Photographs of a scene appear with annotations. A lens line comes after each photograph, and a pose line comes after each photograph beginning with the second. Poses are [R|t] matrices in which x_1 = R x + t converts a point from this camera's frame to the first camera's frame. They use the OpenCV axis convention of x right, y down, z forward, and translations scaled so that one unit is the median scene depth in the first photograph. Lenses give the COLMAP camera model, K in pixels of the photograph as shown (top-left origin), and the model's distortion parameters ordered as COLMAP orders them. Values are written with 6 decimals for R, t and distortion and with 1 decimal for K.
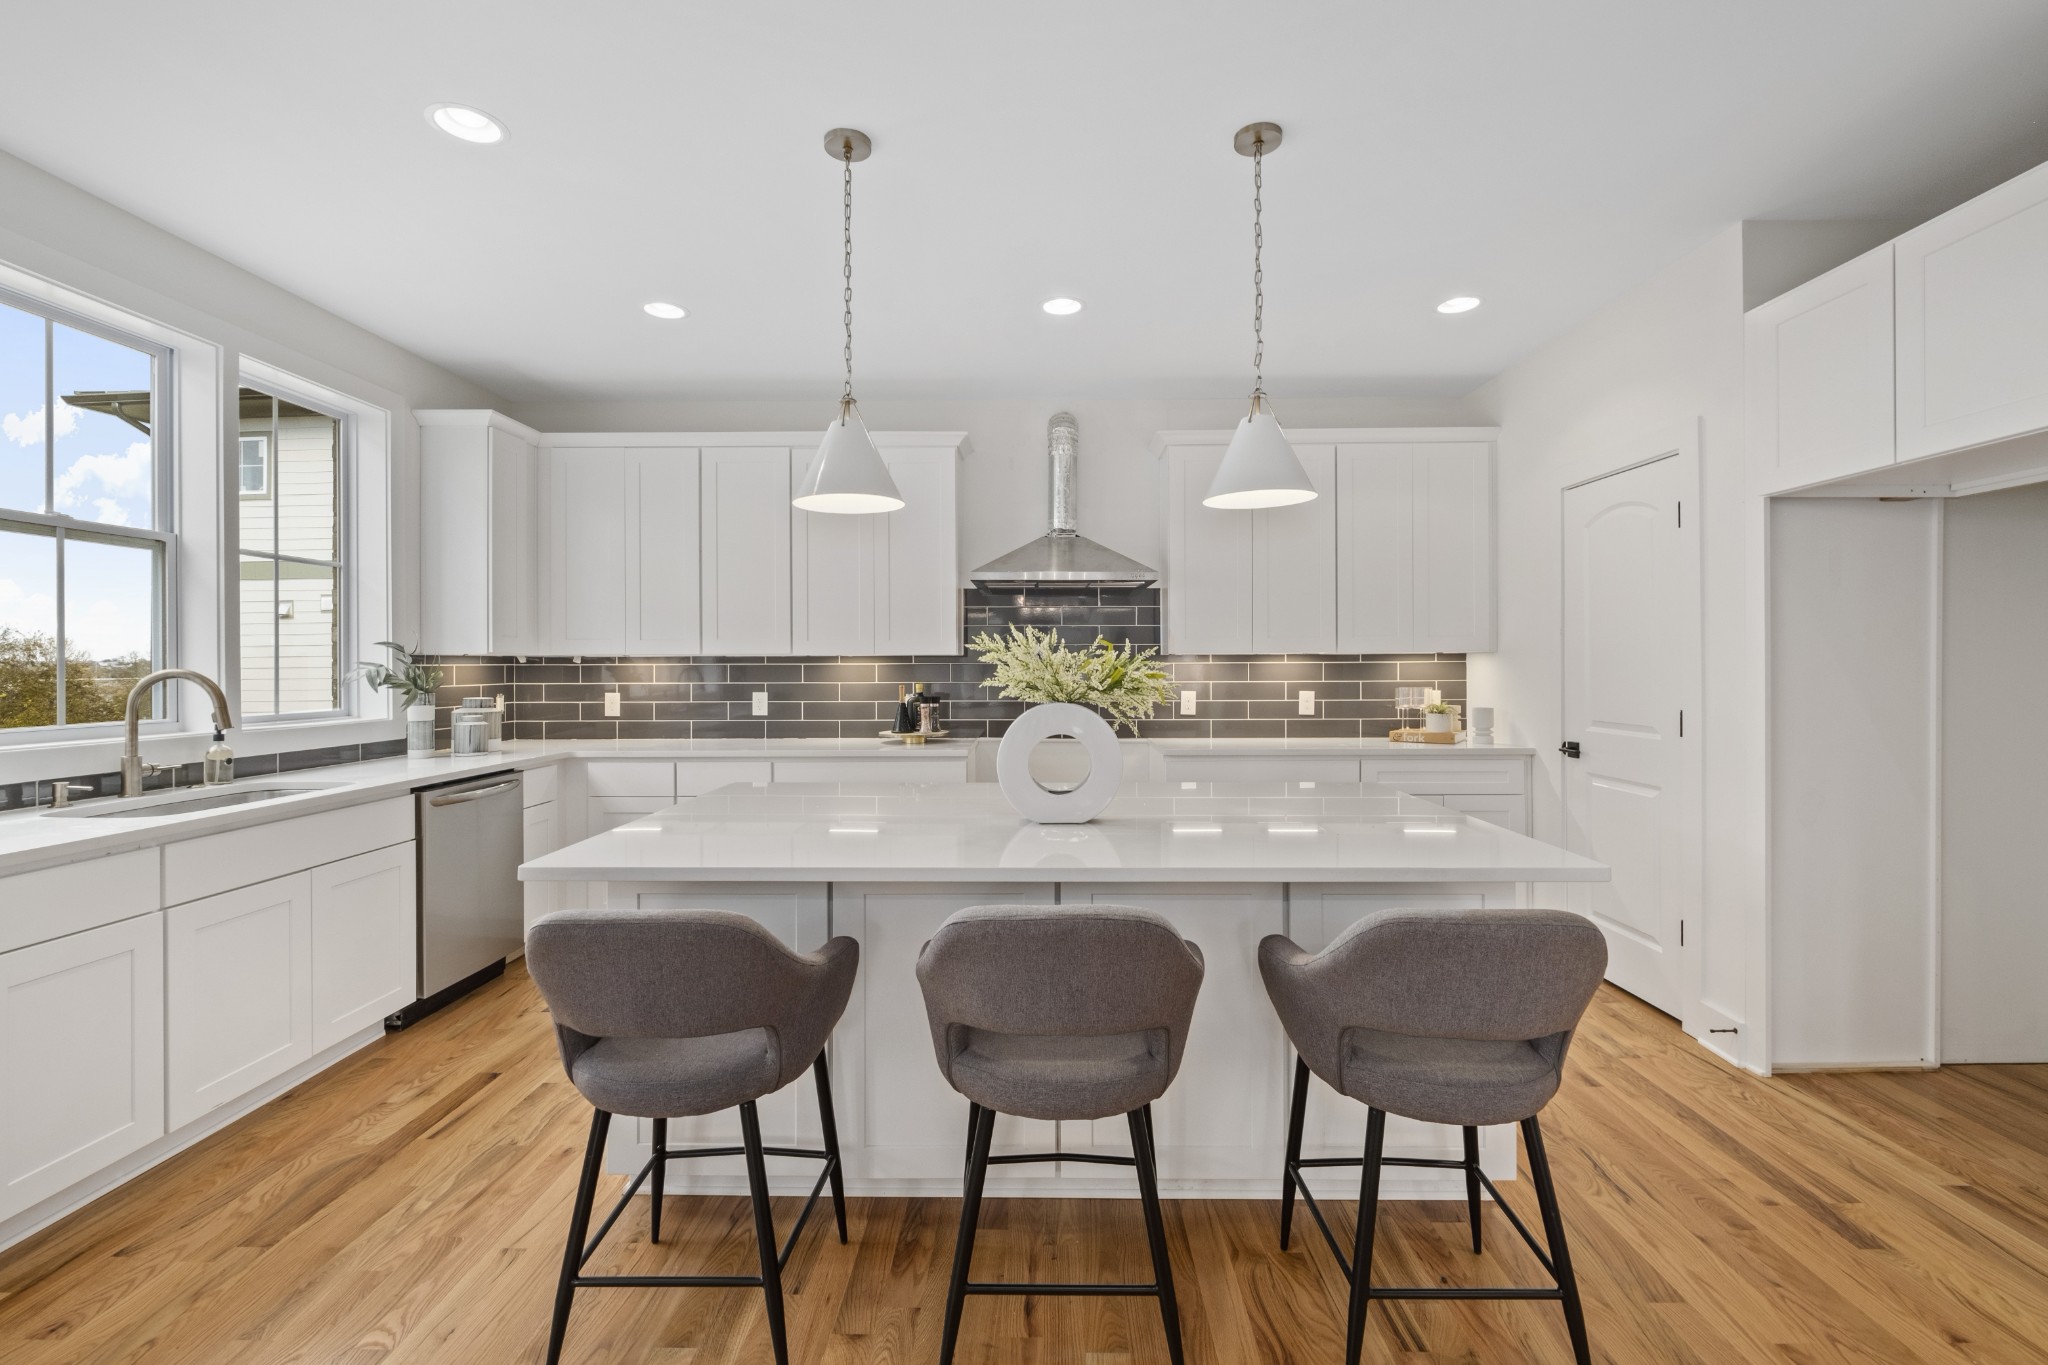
lens RADIAL K [[880.0, 0, 1022.9], [0, 880.0, 669.6], [0, 0, 1]] dist [-0.000738, -0.000455]
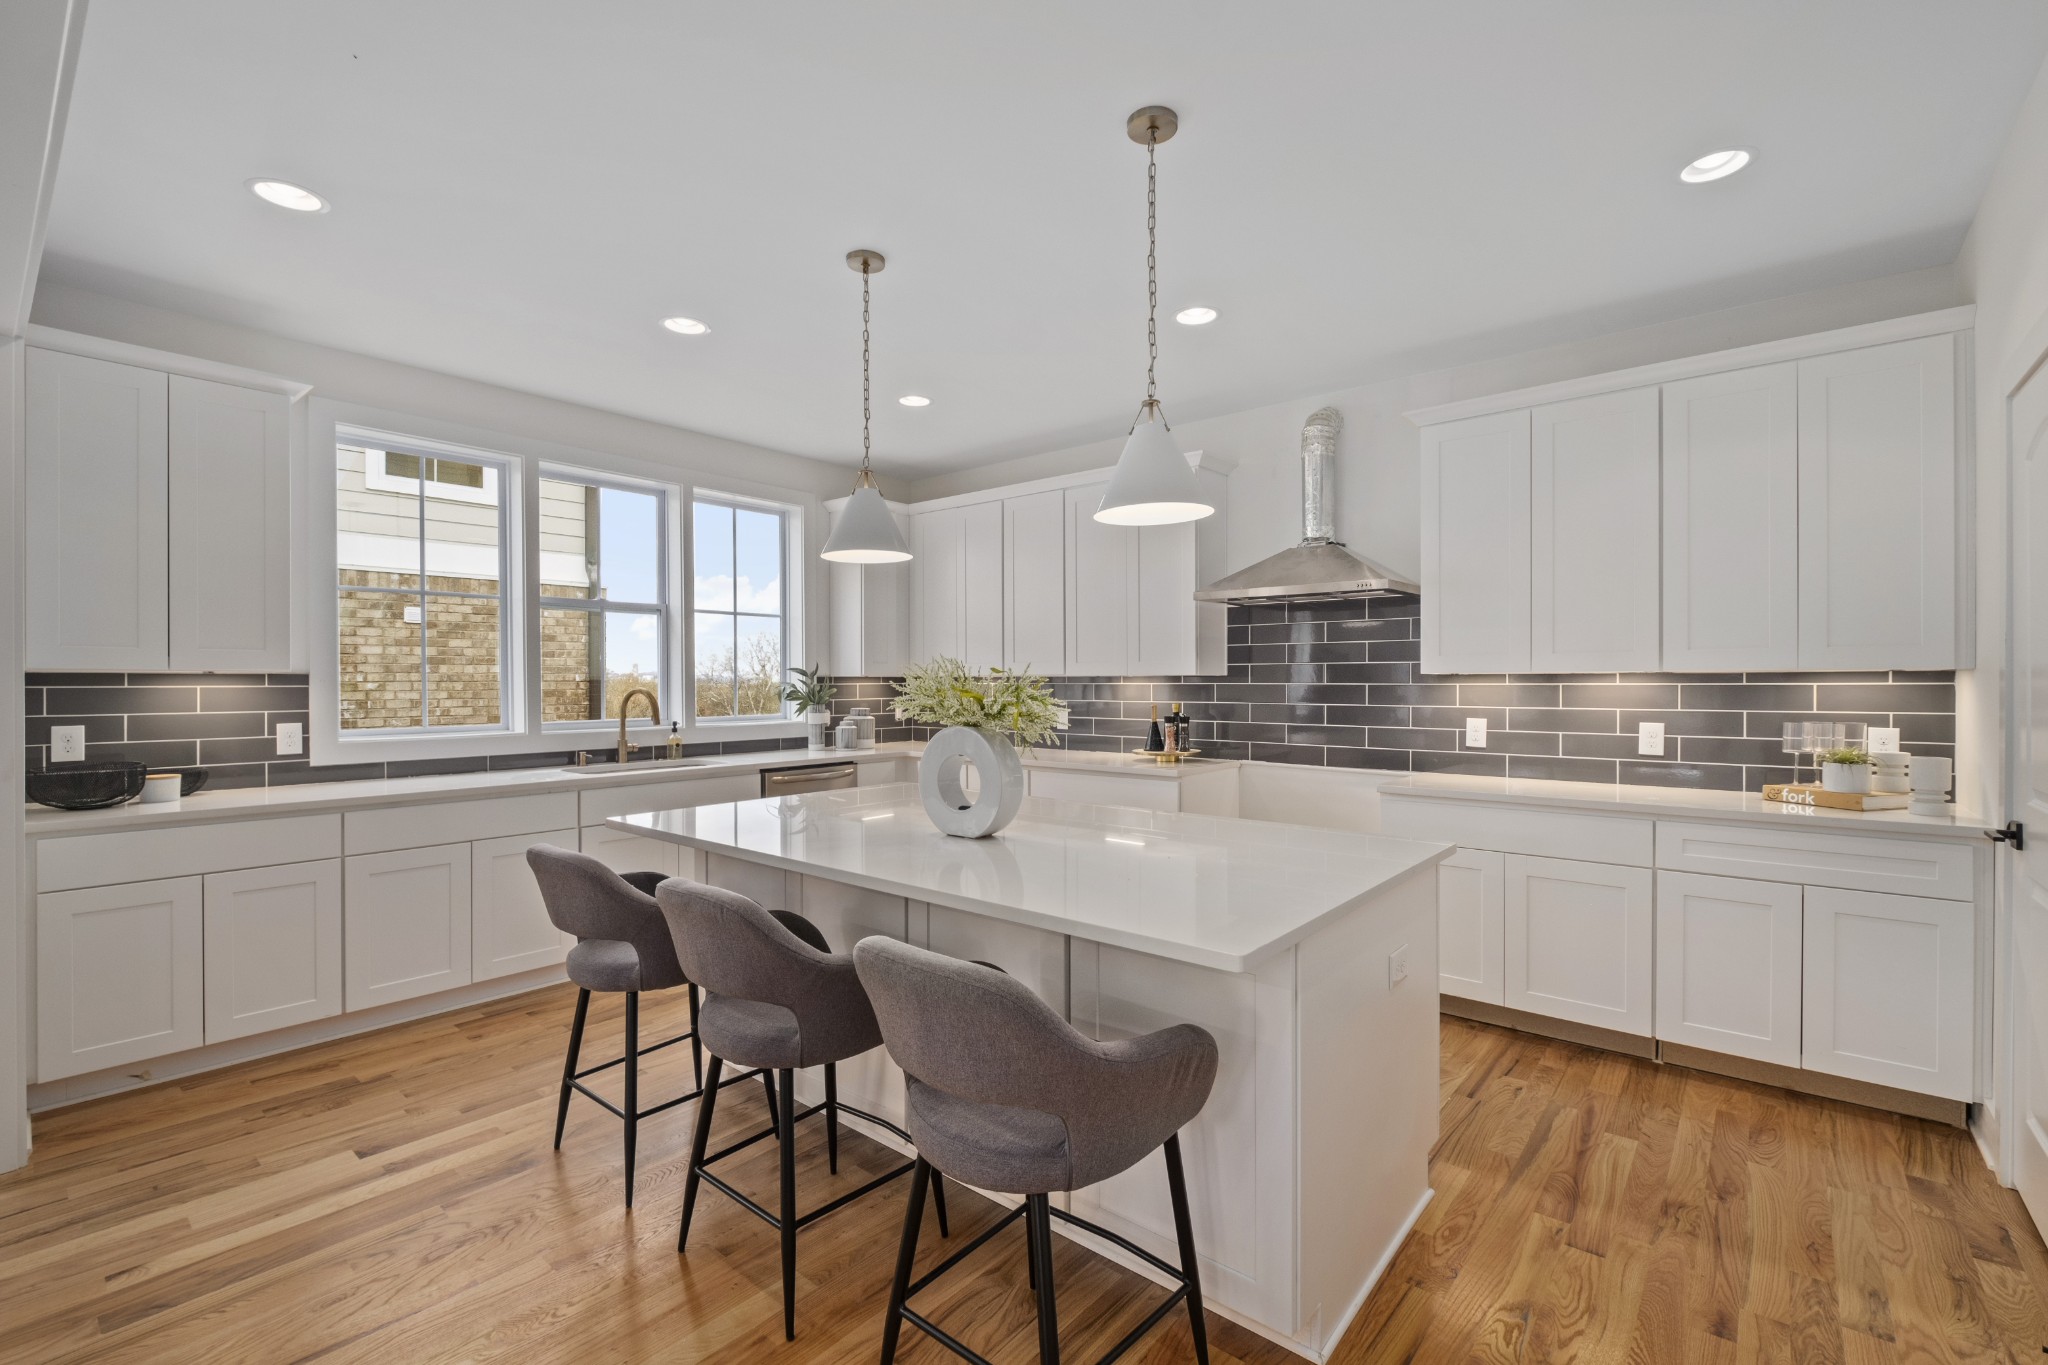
lens RADIAL K [[882.2, 0, 1027.2], [0, 882.2, 686.3], [0, 0, 1]] dist [-0.004478, -0.000797]
pose [[0.778627, 0.005346, -0.627464, 0.387390], [-0.002958, 0.999984, 0.004849, -0.008366], [0.627480, -0.001919, 0.778631, 0.100299]]
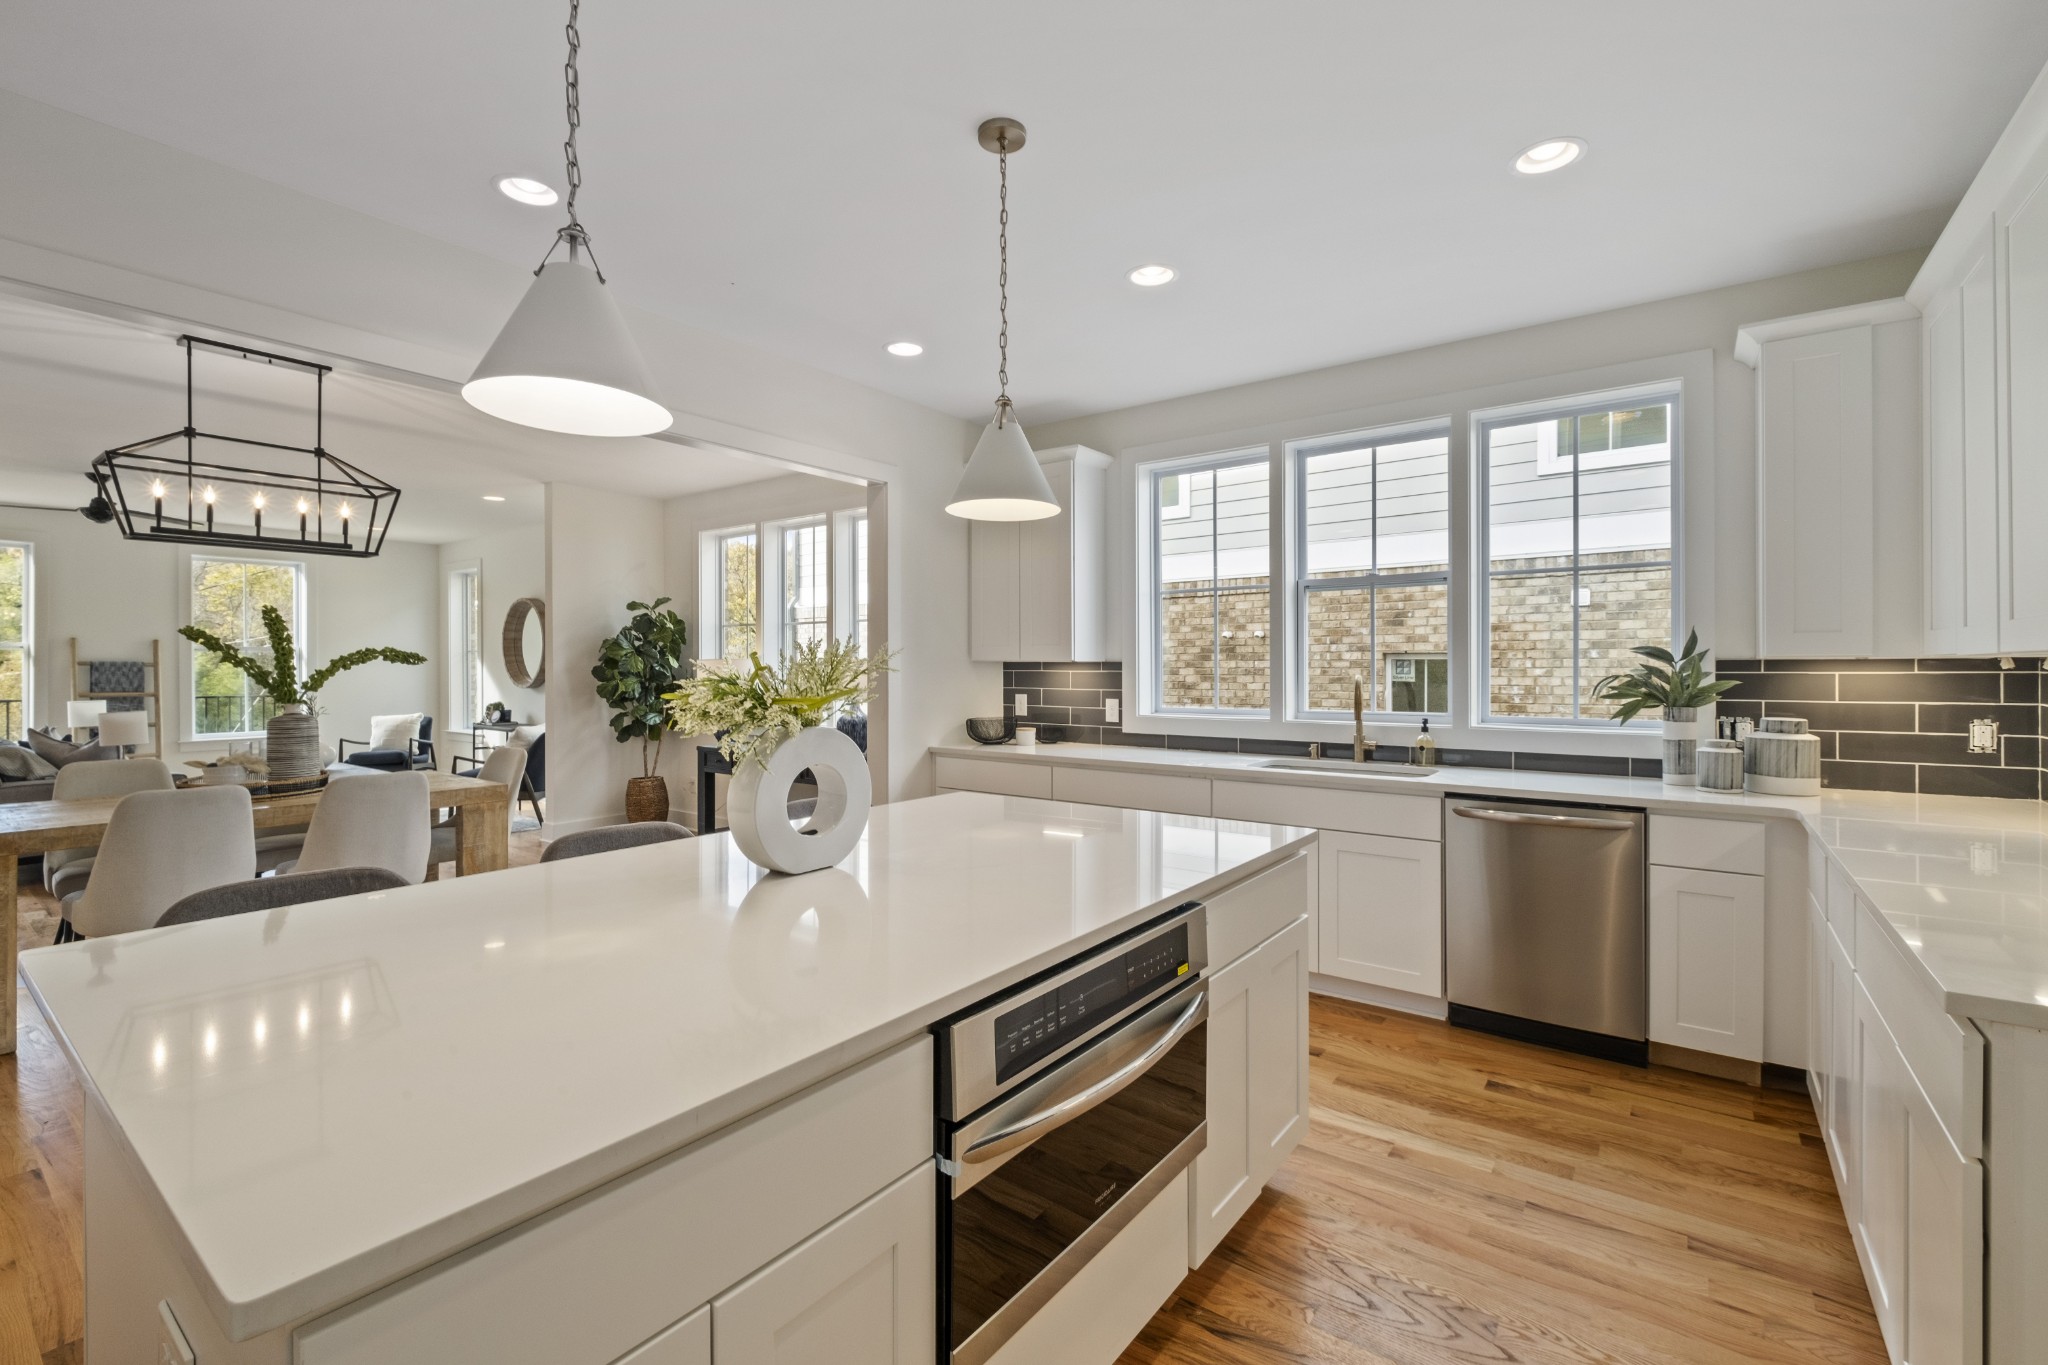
lens RADIAL K [[880.0, 0, 1022.9], [0, 880.0, 669.6], [0, 0, 1]] dist [-0.000738, -0.000455]
pose [[-0.579754, 0.004192, -0.814781, 0.298724], [-0.000732, 0.999984, 0.005665, -0.010482], [0.814791, 0.003881, -0.579741, 0.825079]]
